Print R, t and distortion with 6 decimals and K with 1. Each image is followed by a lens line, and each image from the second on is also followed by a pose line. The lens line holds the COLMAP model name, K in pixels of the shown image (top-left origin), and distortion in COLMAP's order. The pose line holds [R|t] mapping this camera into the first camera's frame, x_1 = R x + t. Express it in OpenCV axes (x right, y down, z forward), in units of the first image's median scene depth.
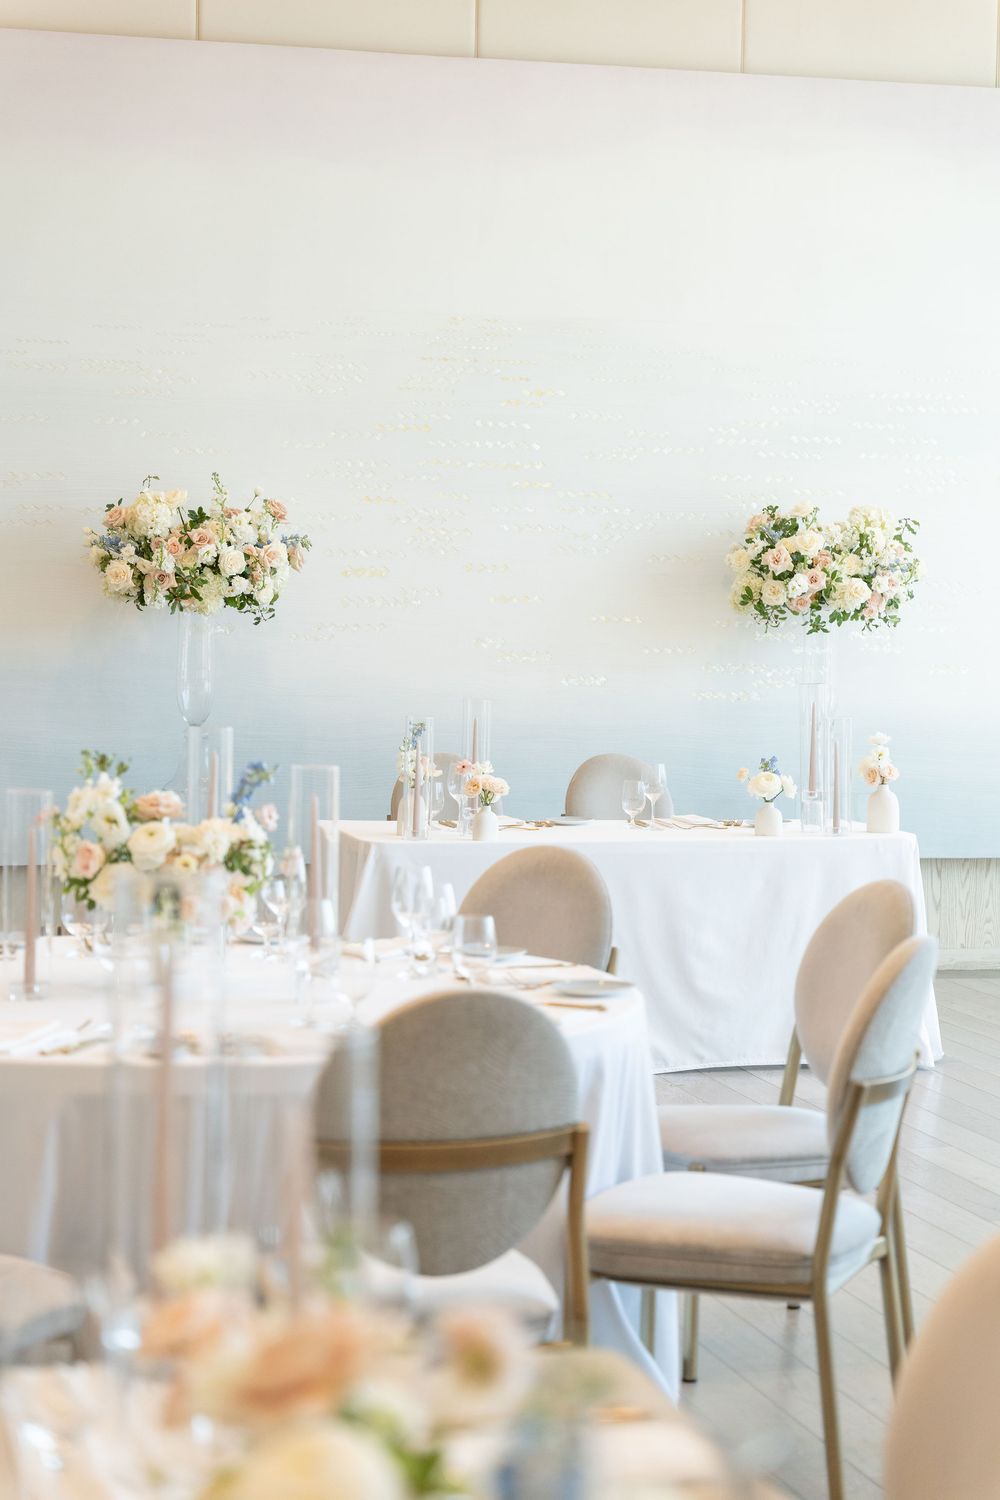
lens RADIAL K [[2972.9, 0, 497.2], [0, 2972.9, 747.1], [0, 0, 1]] dist [0.014741, 0.000000]
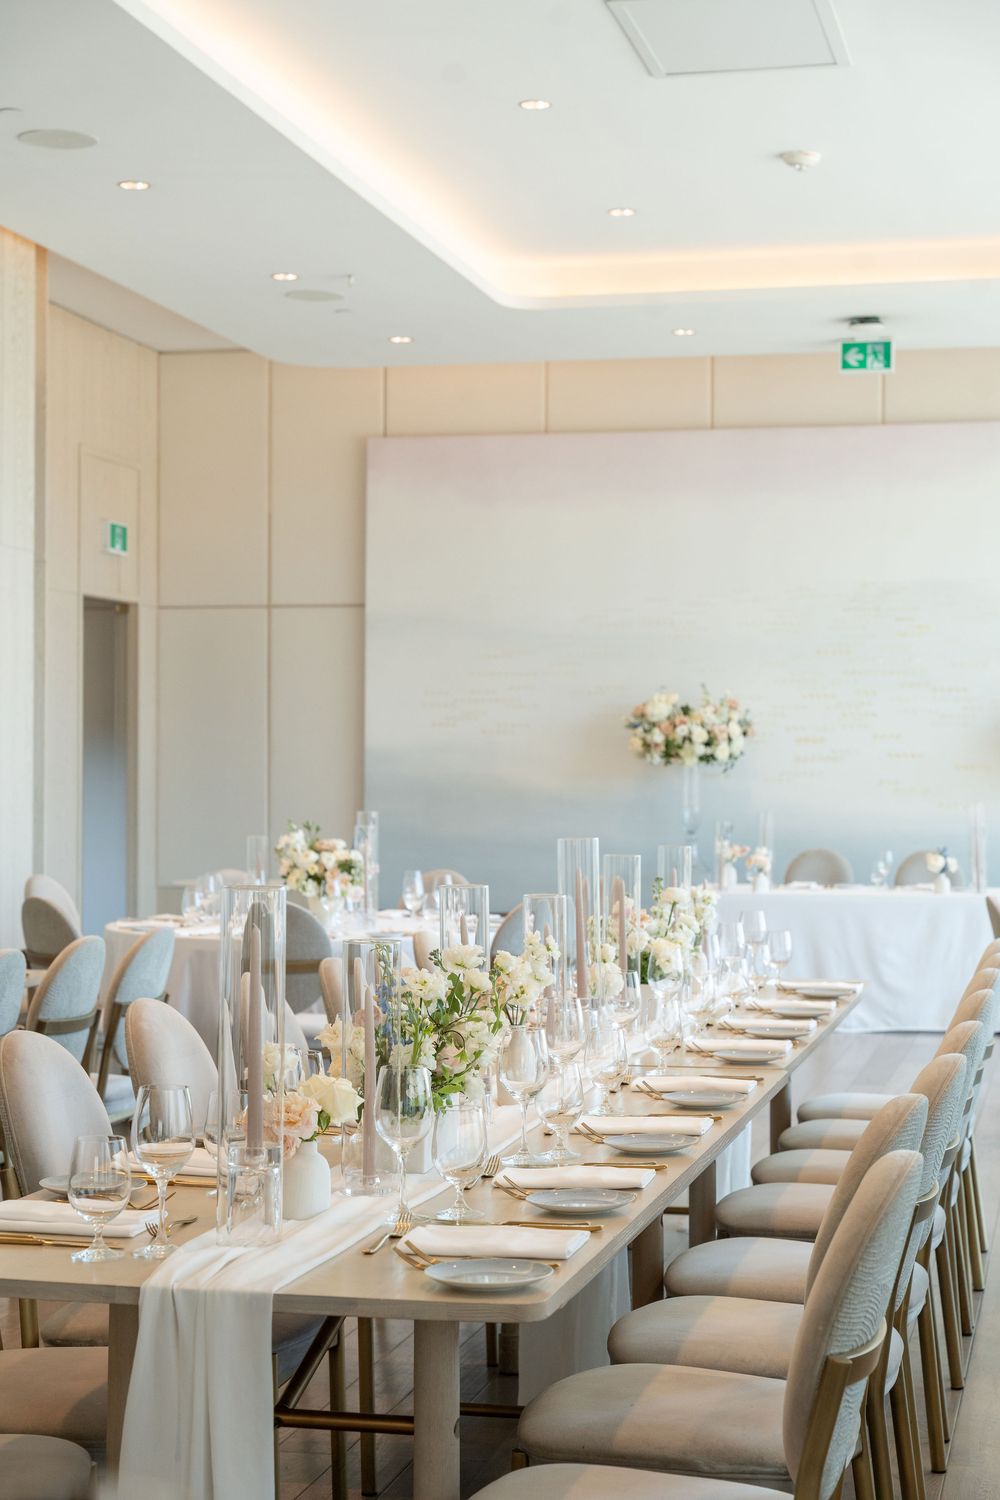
lens RADIAL K [[2566.0, 0, 498.3], [0, 2566.0, 747.3], [0, 0, 1]] dist [0.051592, 0.000000]
pose [[0.891582, -0.014334, -0.452633, 0.475717], [-0.012434, 0.998347, -0.056107, 0.028669], [0.452689, 0.055652, 0.889930, -0.364598]]
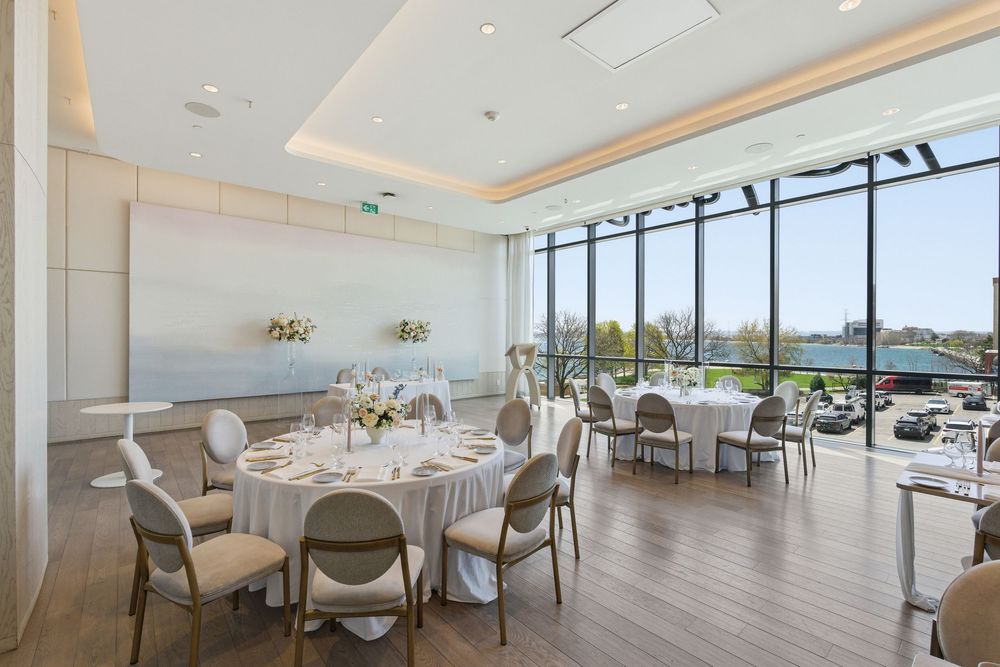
lens RADIAL K [[447.2, 0, 500.4], [0, 447.2, 333.3], [0, 0, 1]] dist [-0.016880, 0.000009]
pose [[0.892197, -0.010347, 0.451527, -0.127108], [0.031694, 0.998707, -0.039740, -0.019469], [-0.450533, 0.049767, 0.891372, 0.209860]]
